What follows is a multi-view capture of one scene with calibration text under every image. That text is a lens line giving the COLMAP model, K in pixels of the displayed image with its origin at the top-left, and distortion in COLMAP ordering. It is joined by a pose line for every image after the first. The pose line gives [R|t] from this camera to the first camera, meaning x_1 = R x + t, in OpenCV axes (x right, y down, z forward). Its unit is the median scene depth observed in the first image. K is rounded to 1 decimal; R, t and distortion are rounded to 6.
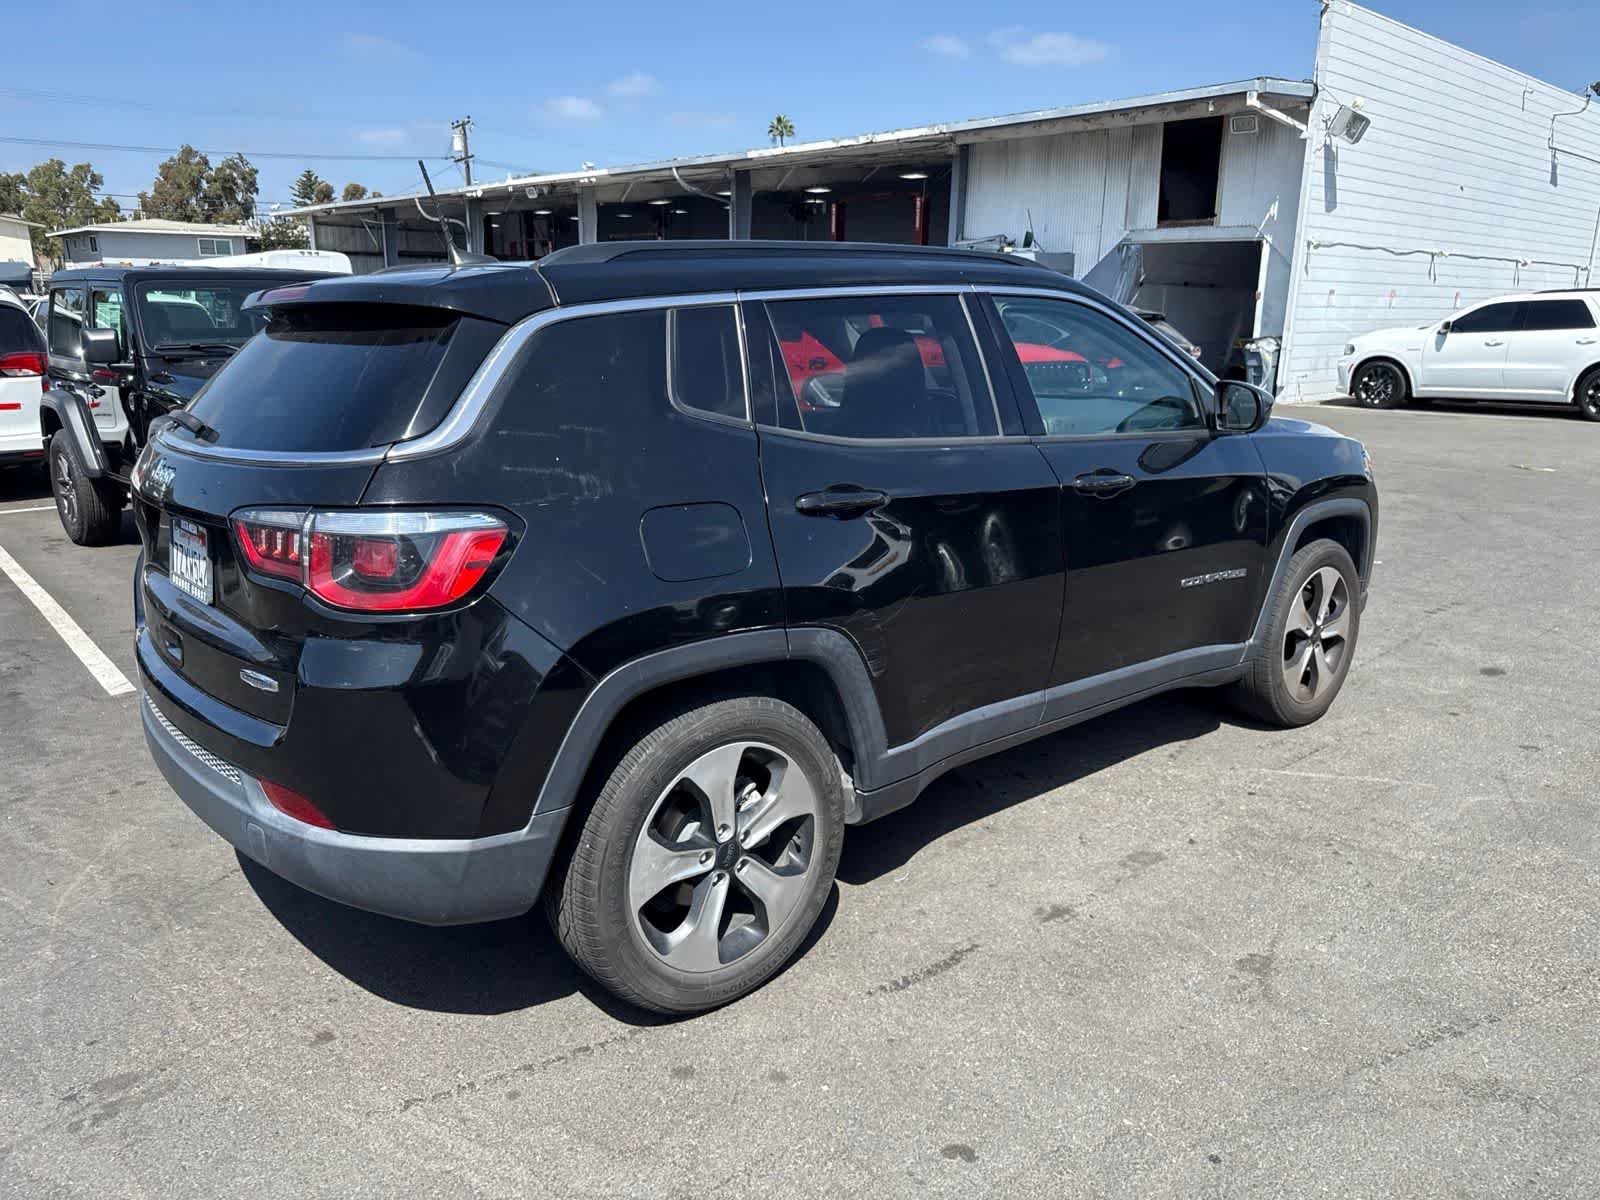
lens RADIAL K [[1126.1, 0, 809.9], [0, 1126.1, 595.4], [0, 0, 1]] dist [0.023848, -0.025526]
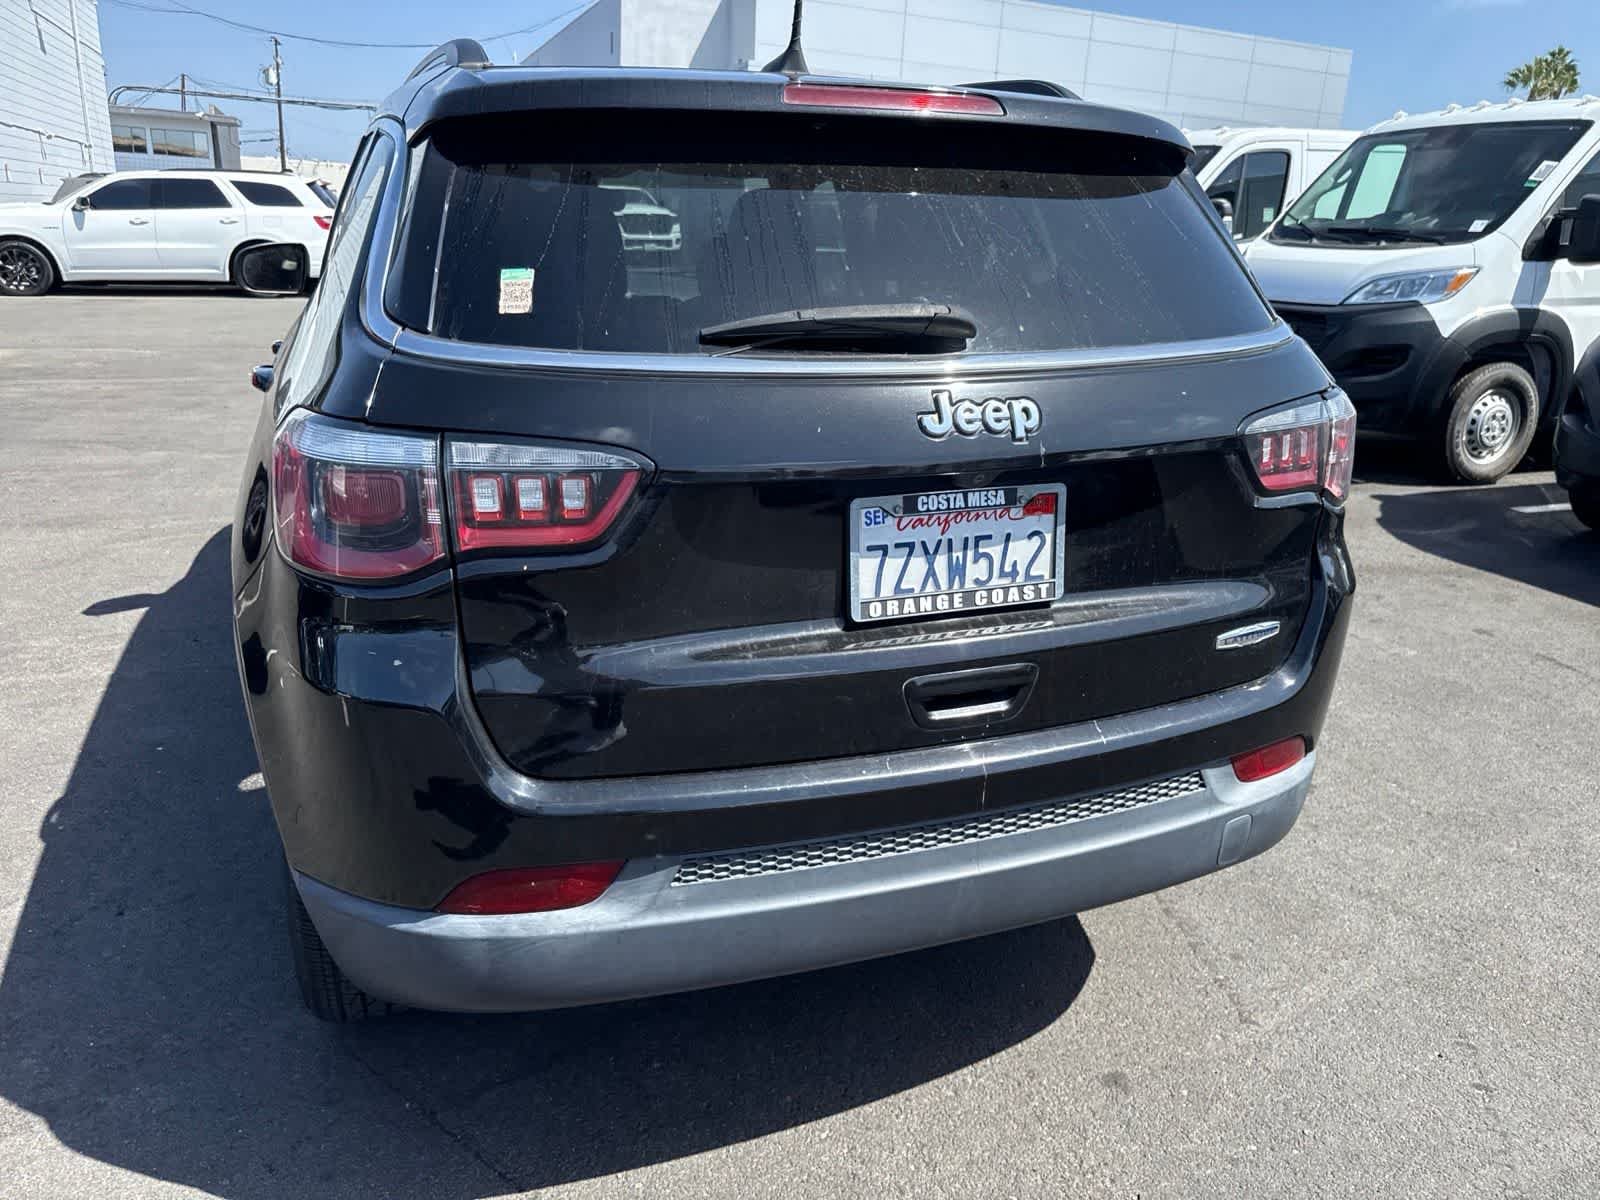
lens RADIAL K [[1134.6, 0, 808.1], [0, 1134.6, 609.0], [0, 0, 1]] dist [0.002209, -0.004281]
pose [[0.357136, -0.289048, 0.888203, -0.147509], [0.191905, 0.953334, 0.233081, -0.021099], [-0.914126, 0.087209, 0.395940, 0.110650]]
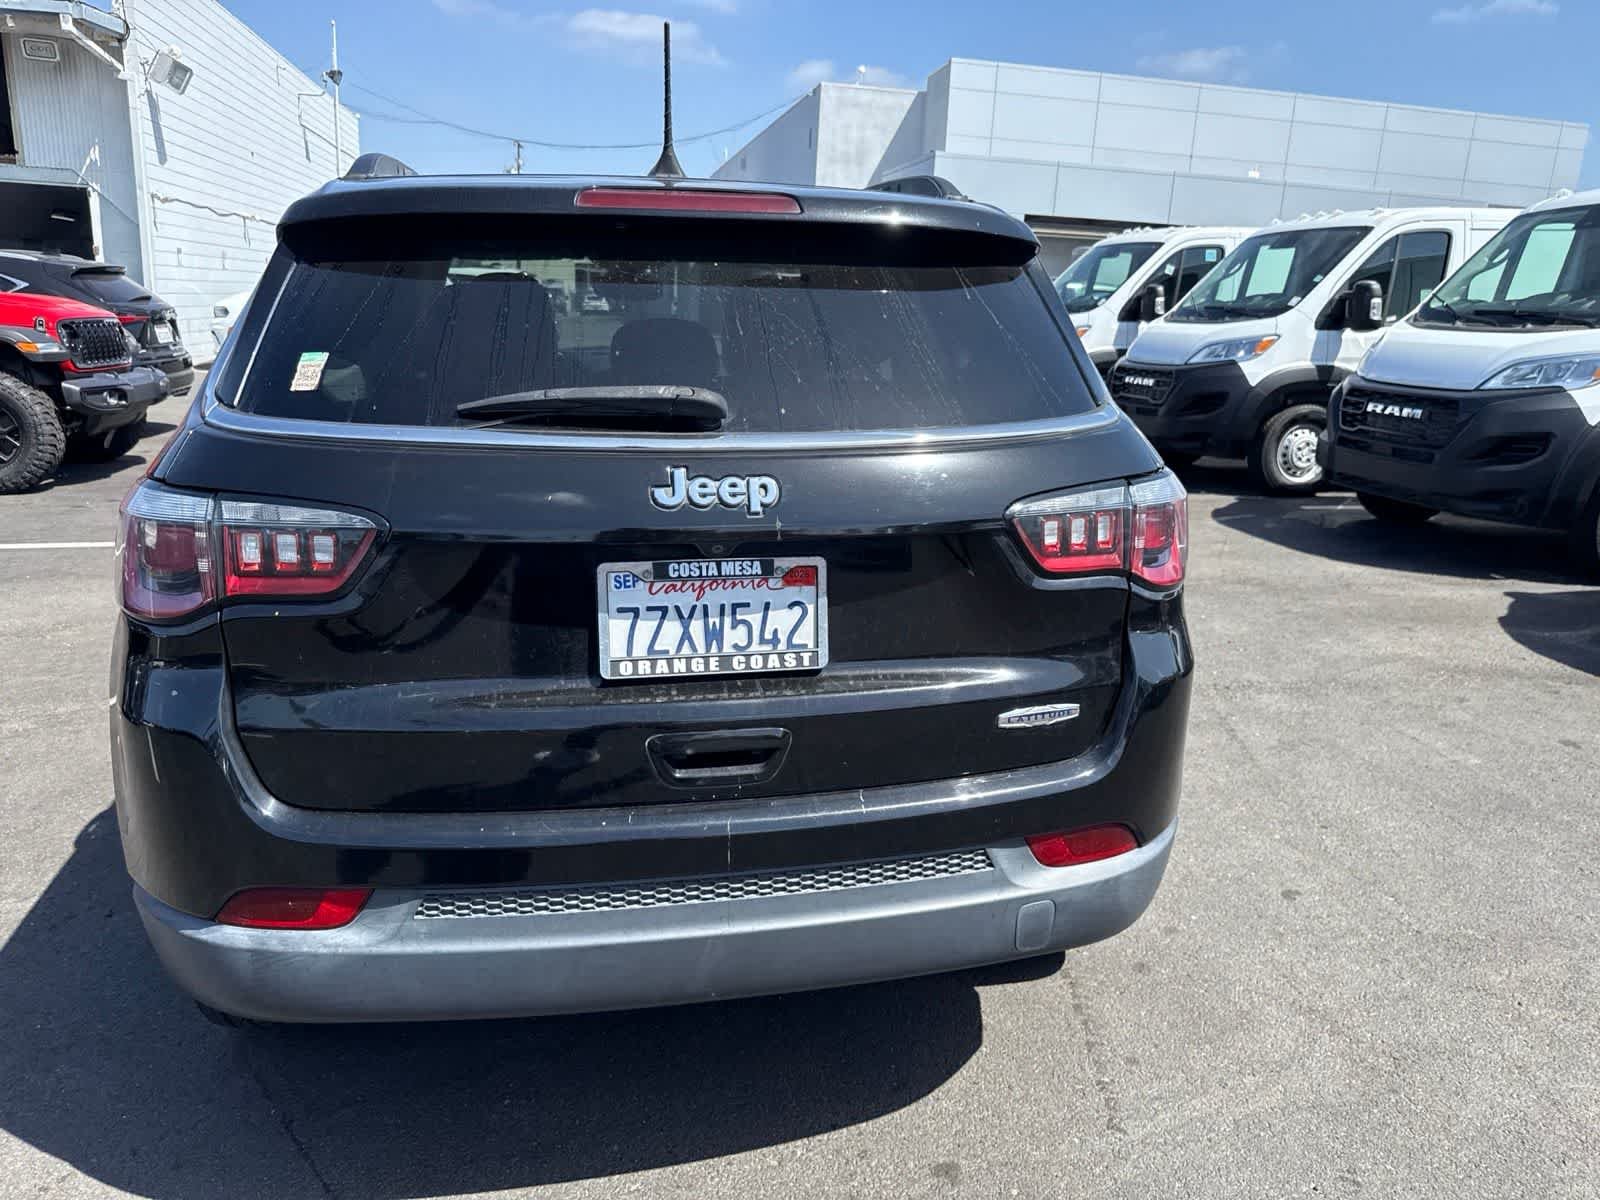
lens RADIAL K [[1133.7, 0, 801.0], [0, 1133.7, 599.4], [0, 0, 1]] dist [0.016818, -0.022583]
pose [[0.510406, -0.204543, 0.835253, -0.138409], [0.177911, 0.975402, 0.130145, -0.015457], [-0.841328, 0.082174, 0.534242, 0.081987]]
